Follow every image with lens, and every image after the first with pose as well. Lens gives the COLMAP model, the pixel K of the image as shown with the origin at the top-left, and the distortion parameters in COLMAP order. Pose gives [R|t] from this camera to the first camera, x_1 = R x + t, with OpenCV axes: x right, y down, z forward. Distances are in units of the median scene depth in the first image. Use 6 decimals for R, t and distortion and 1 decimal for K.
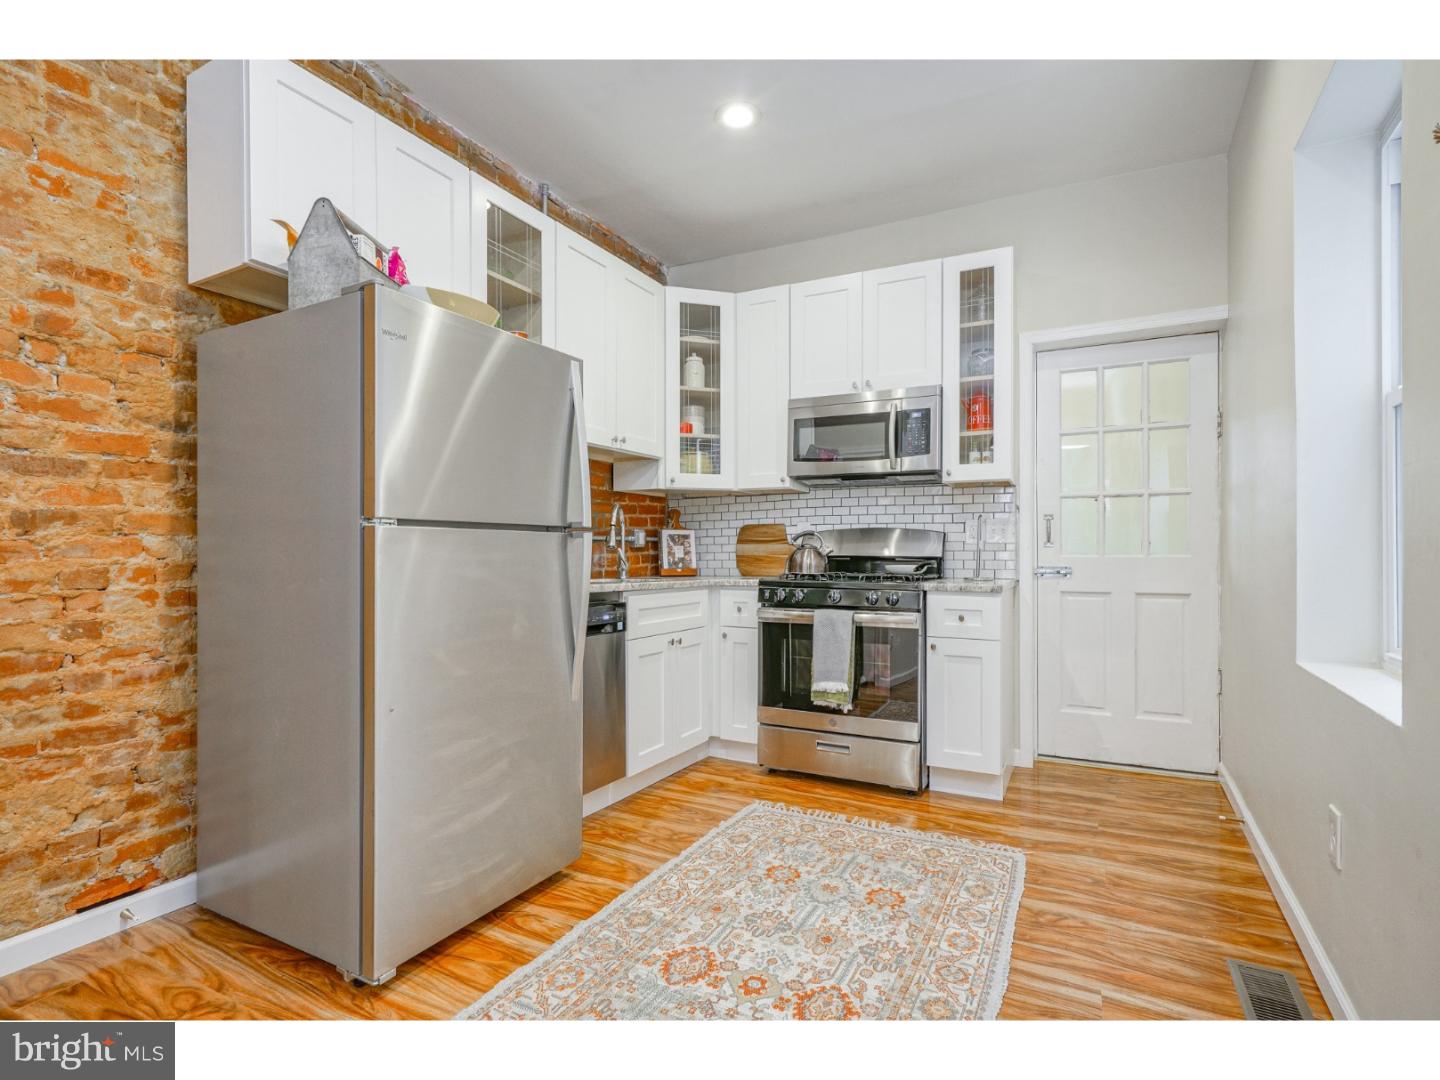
lens RADIAL K [[705.6, 0, 719.1], [0, 705.6, 548.3], [0, 0, 1]] dist [0.002488, 0.000412]
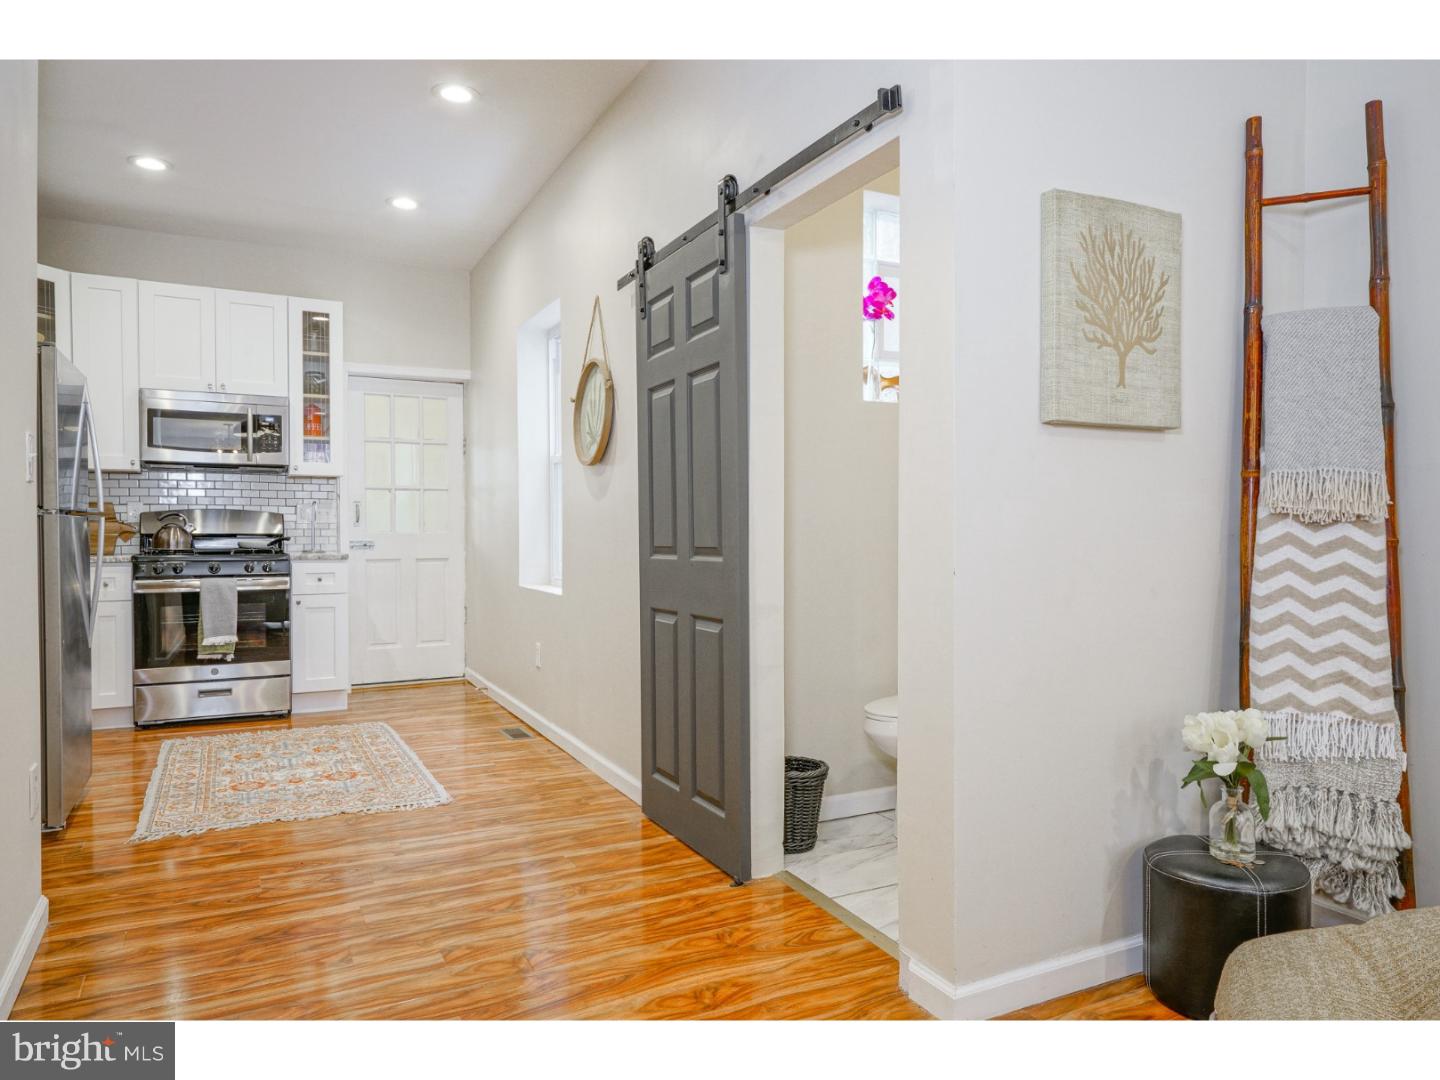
lens RADIAL K [[958.4, 0, 712.0], [0, 958.4, 550.9], [0, 0, 1]] dist [0.006225, 0.000969]
pose [[0.577793, -0.018977, 0.815963, -0.616703], [-0.004576, 0.999639, 0.026489, -0.006256], [-0.816170, -0.019039, 0.577498, -0.577000]]
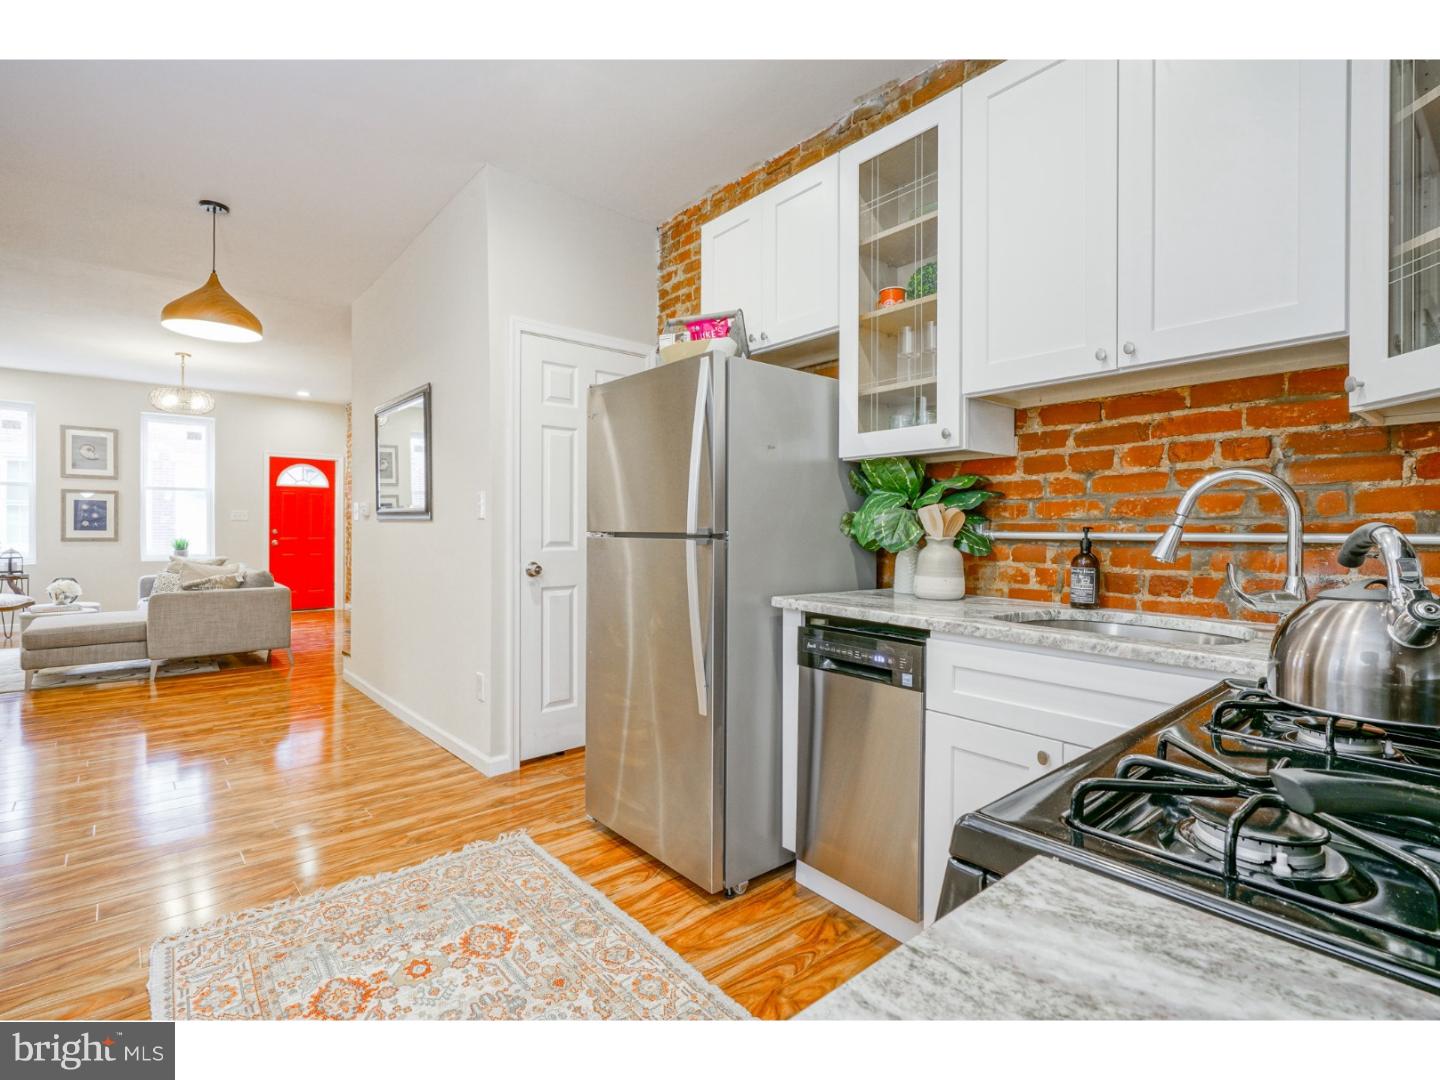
lens RADIAL K [[687.7, 0, 721.5], [0, 687.7, 527.8], [0, 0, 1]] dist [0.005119, 0.001108]
pose [[-0.363307, -0.001972, -0.931668, 0.410707], [0.001534, 0.999995, -0.002715, -0.022548], [0.931668, -0.002416, -0.363302, 0.865446]]
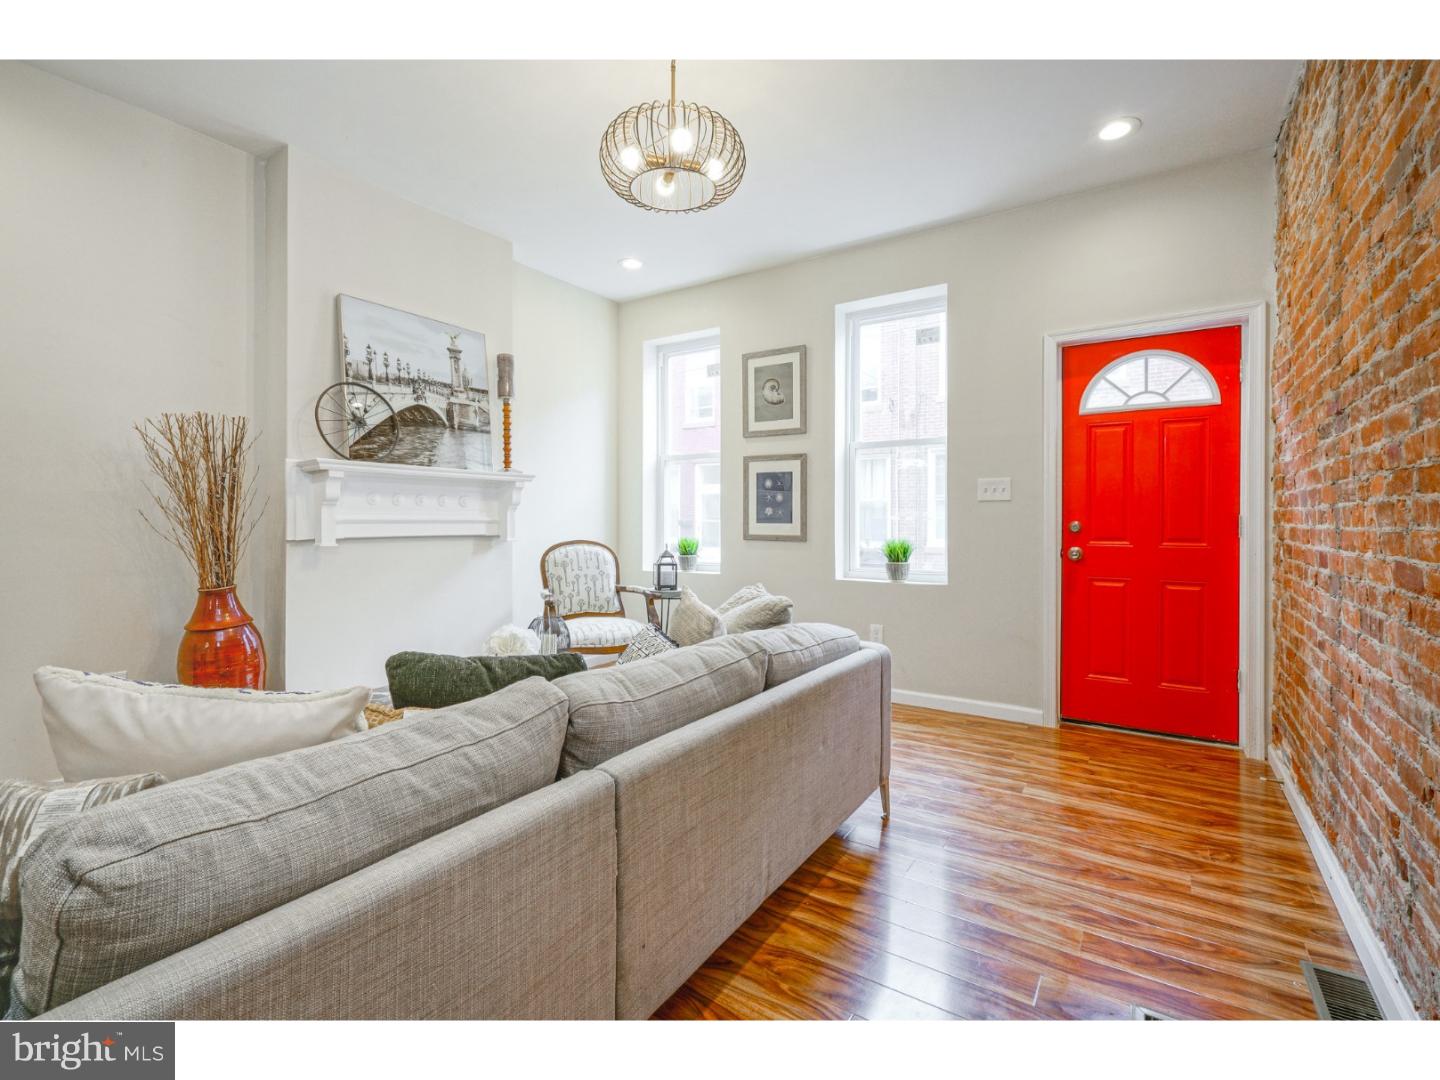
lens RADIAL K [[650.7, 0, 719.7], [0, 650.7, 524.5], [0, 0, 1]] dist [-0.001814, 0.000512]
pose [[-0.994817, -0.008402, 0.101336, -0.912551], [-0.008506, 0.999964, -0.000590, -0.018408], [-0.101328, -0.001449, -0.994852, -0.545997]]
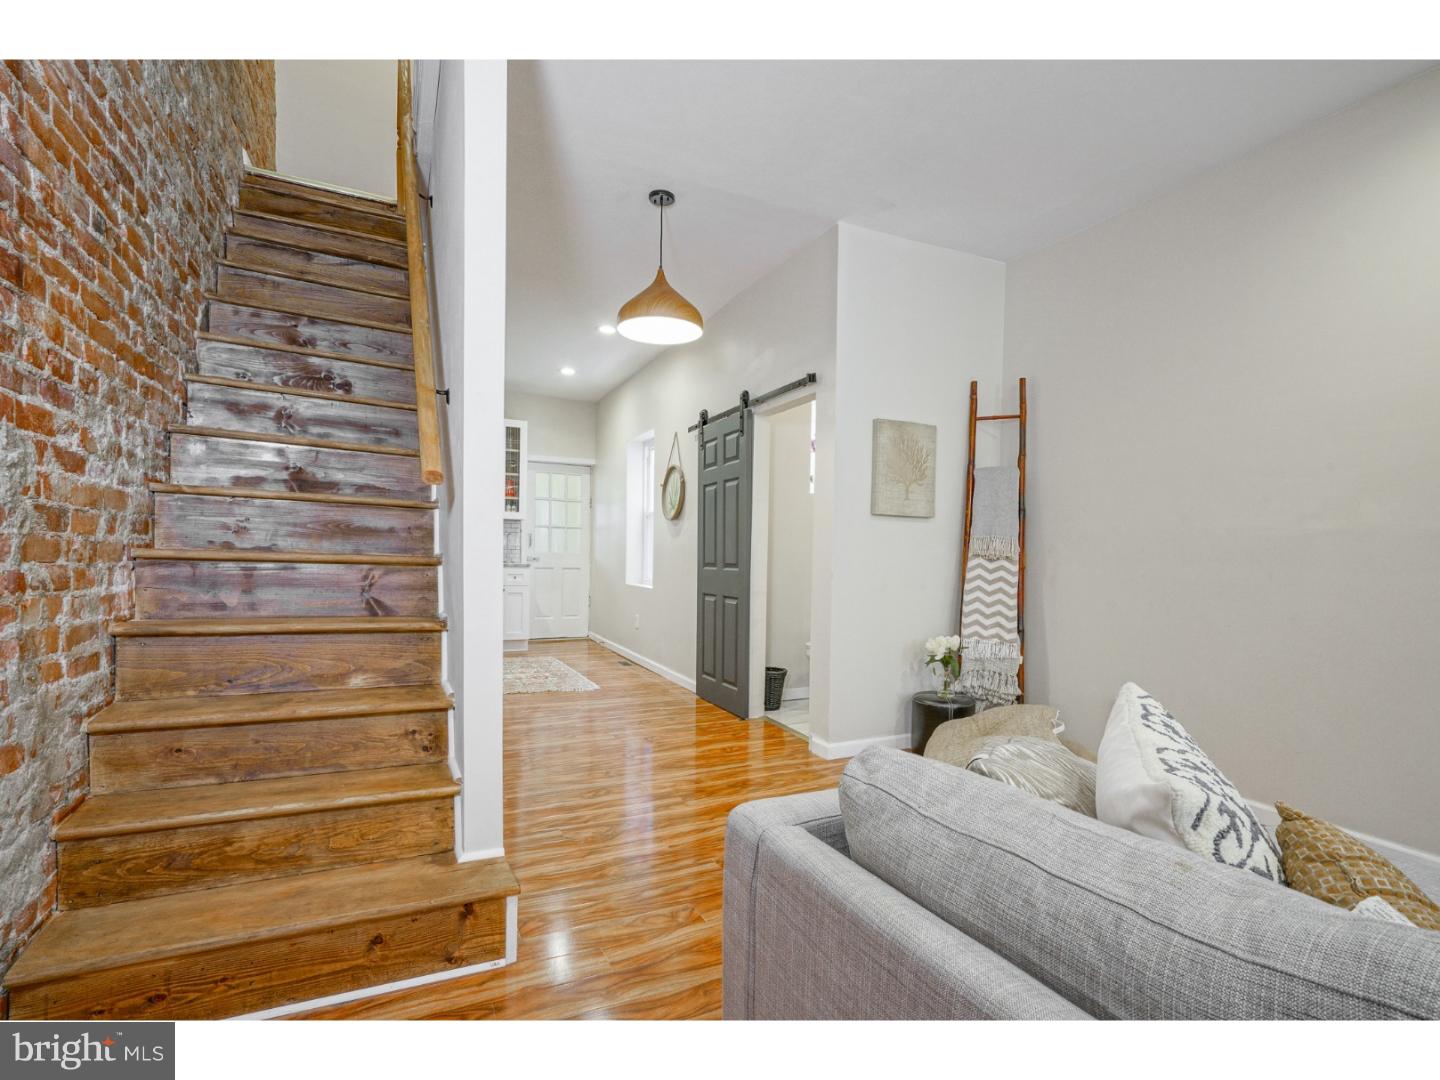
lens RADIAL K [[693.9, 0, 720.3], [0, 693.9, 578.1], [0, 0, 1]] dist [0.000051, 0.000503]
pose [[0.593301, -0.019234, 0.804751, -0.989563], [-0.025217, 0.998780, 0.042463, -0.015518], [-0.804586, -0.045487, 0.592092, -0.840645]]
